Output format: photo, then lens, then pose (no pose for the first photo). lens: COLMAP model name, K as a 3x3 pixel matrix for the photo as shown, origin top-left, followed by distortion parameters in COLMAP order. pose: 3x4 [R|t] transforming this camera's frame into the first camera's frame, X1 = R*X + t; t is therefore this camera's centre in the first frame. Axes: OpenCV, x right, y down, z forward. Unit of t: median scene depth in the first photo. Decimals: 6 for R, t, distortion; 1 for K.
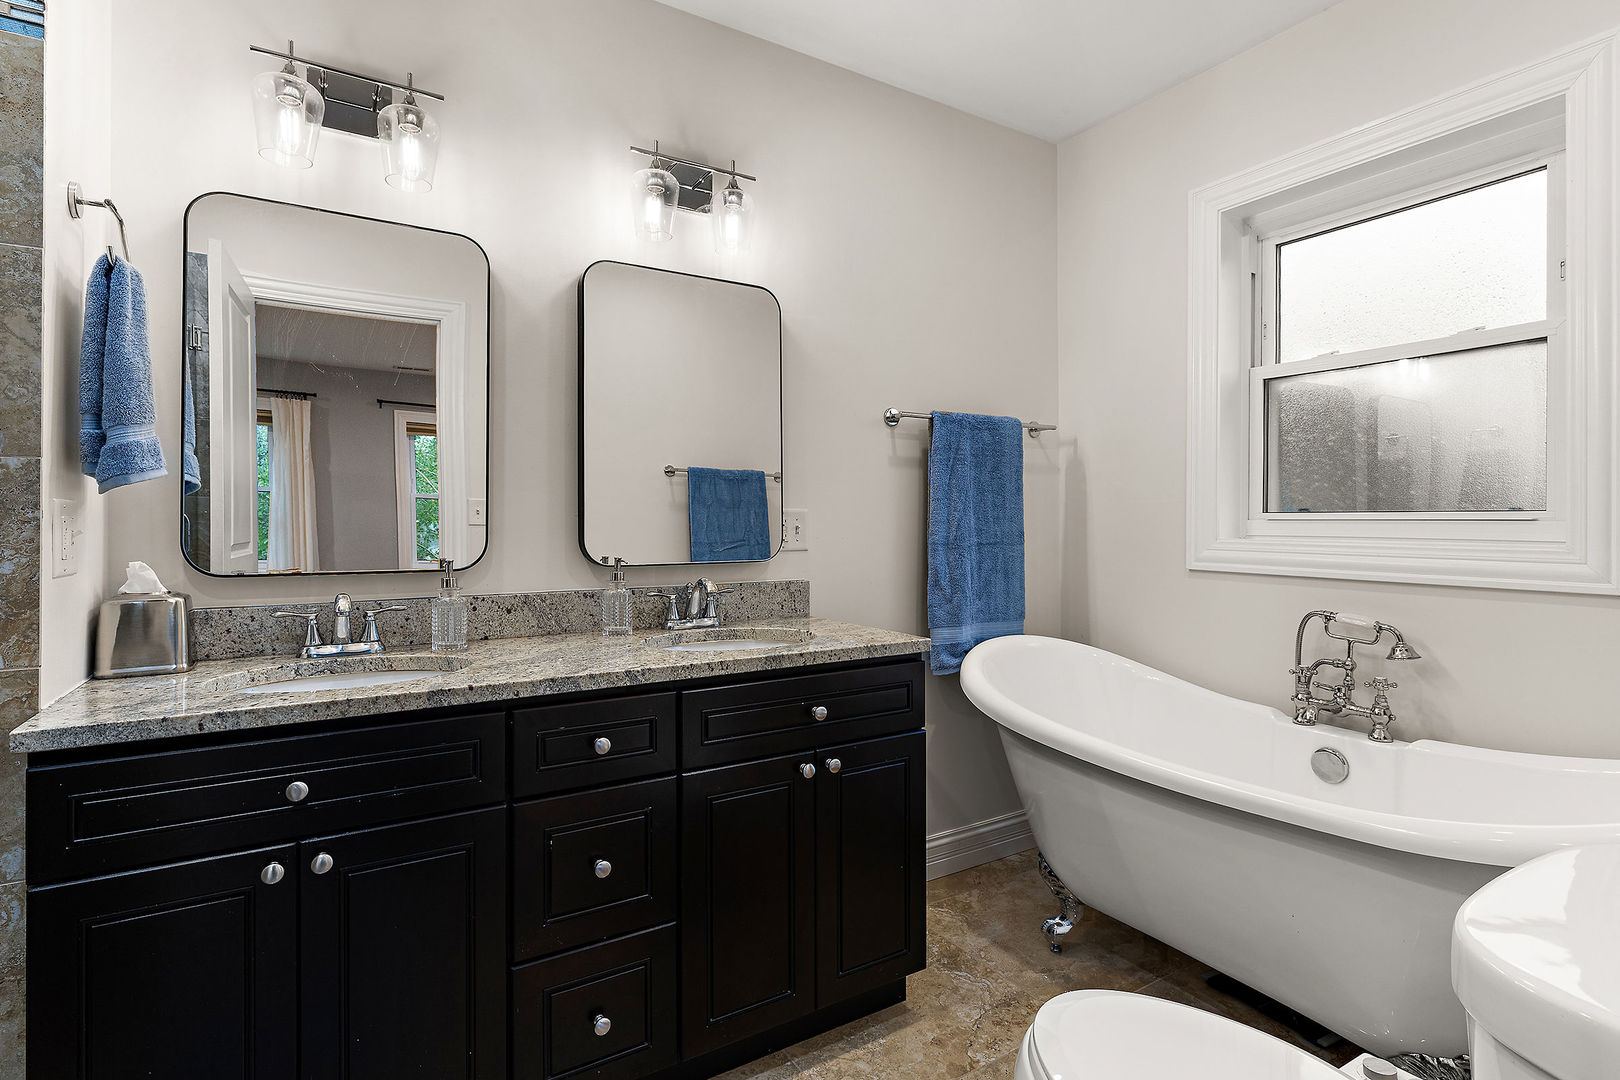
lens RADIAL K [[796.9, 0, 811.8], [0, 796.9, 533.9], [0, 0, 1]] dist [-0.002483, -0.000198]
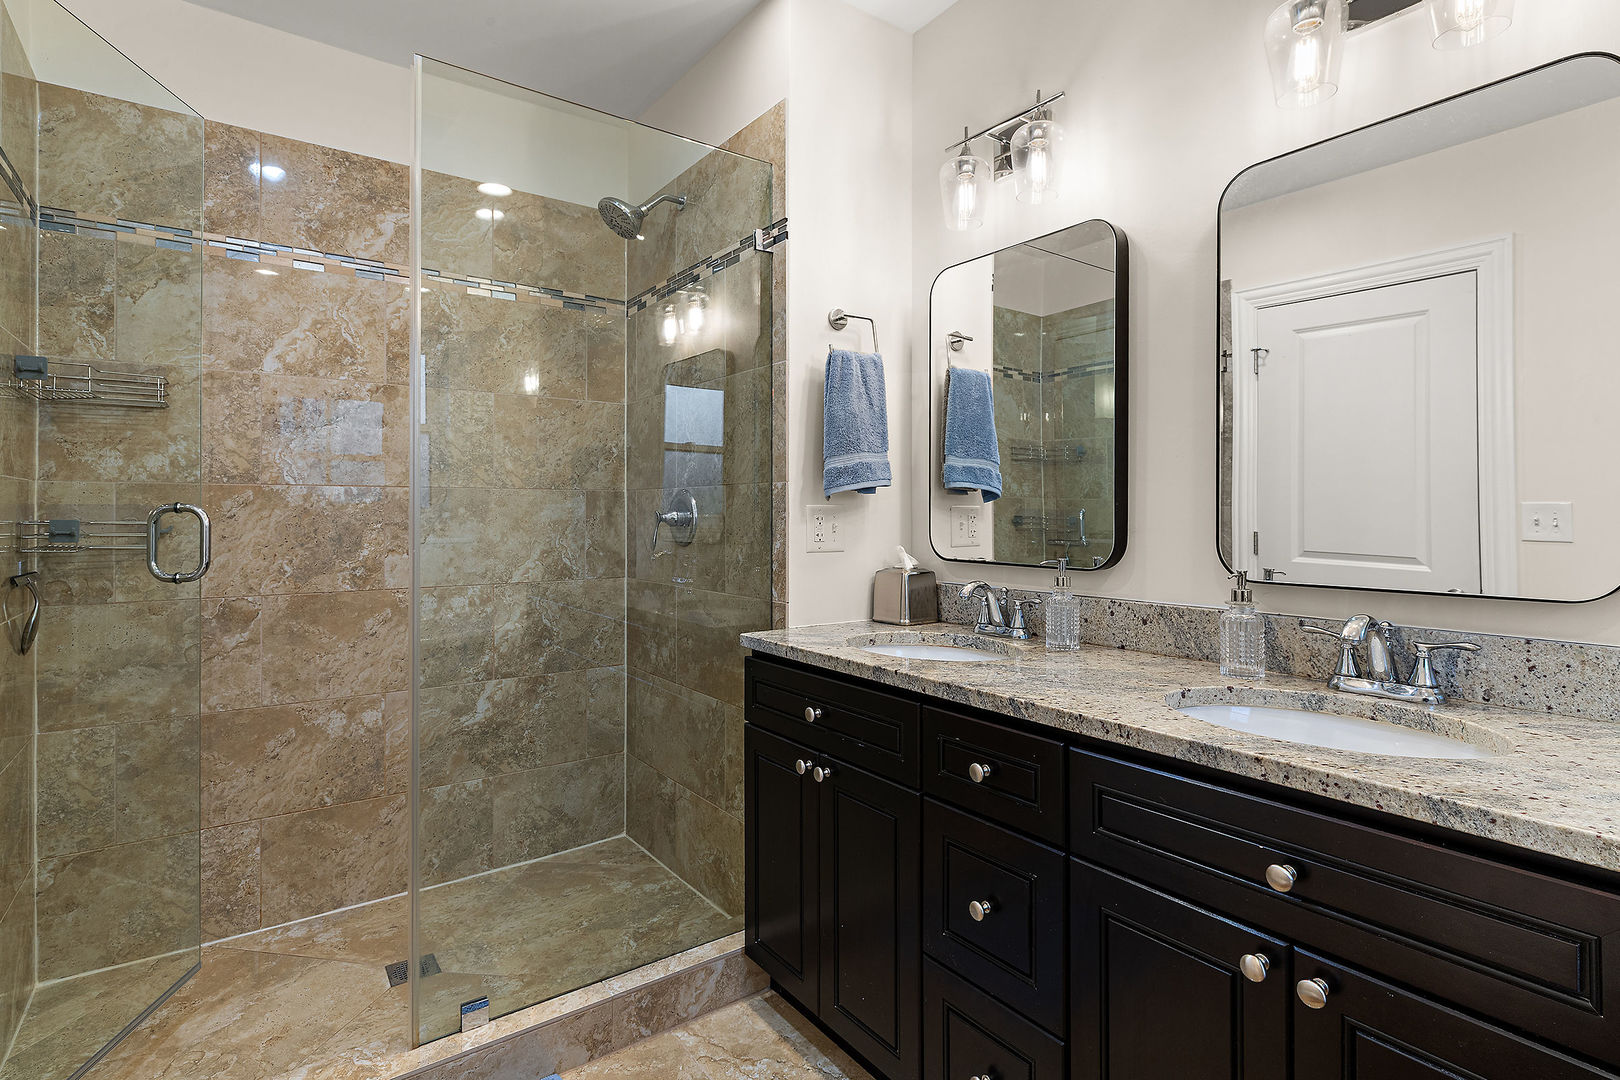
lens RADIAL K [[796.9, 0, 785.6], [0, 796.9, 508.0], [0, 0, 1]] dist [-0.002483, -0.000198]
pose [[0.063858, -0.005778, -0.997942, 0.555719], [-0.013566, 0.999886, -0.006657, -0.019710], [0.997867, 0.013963, 0.063772, 0.655628]]
